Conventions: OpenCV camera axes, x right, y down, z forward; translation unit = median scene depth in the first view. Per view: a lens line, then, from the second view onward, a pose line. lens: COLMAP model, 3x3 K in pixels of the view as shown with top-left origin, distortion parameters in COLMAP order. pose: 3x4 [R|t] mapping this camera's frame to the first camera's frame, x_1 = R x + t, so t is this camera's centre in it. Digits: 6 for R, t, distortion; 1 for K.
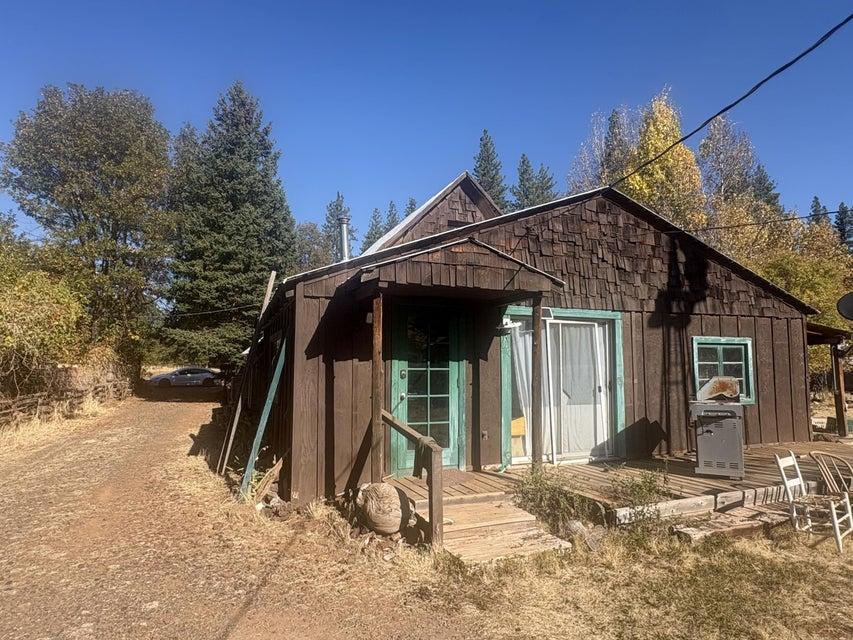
lens RADIAL K [[522.0, 0, 426.5], [0, 522.0, 321.1], [0, 0, 1]] dist [-0.000169, -0.000046]
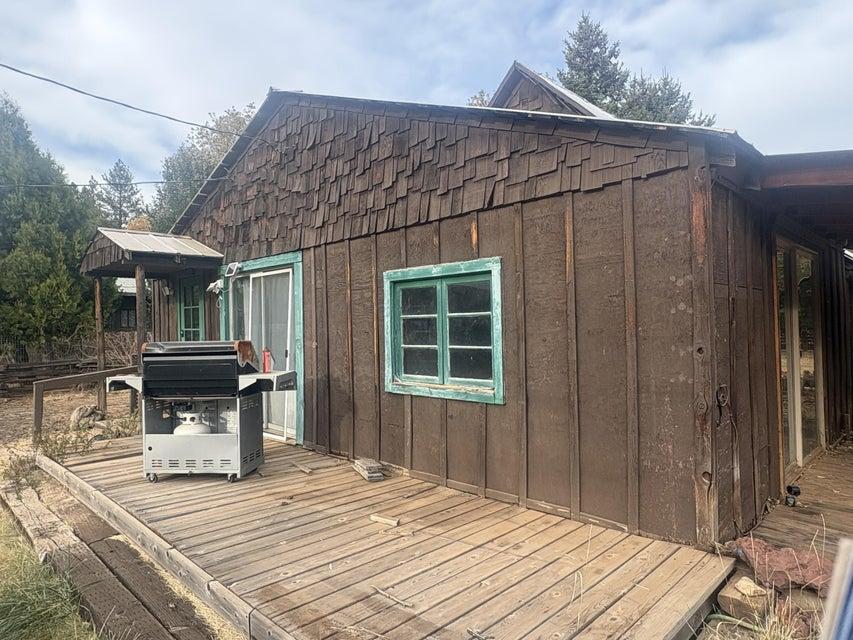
lens RADIAL K [[545.1, 0, 426.4], [0, 545.1, 319.8], [0, 0, 1]] dist [0.001101, 0.000010]
pose [[0.378637, -0.013692, -0.925444, 1.047297], [0.099159, 0.994736, 0.025853, 0.069355], [0.920218, -0.101555, 0.378002, 0.787225]]
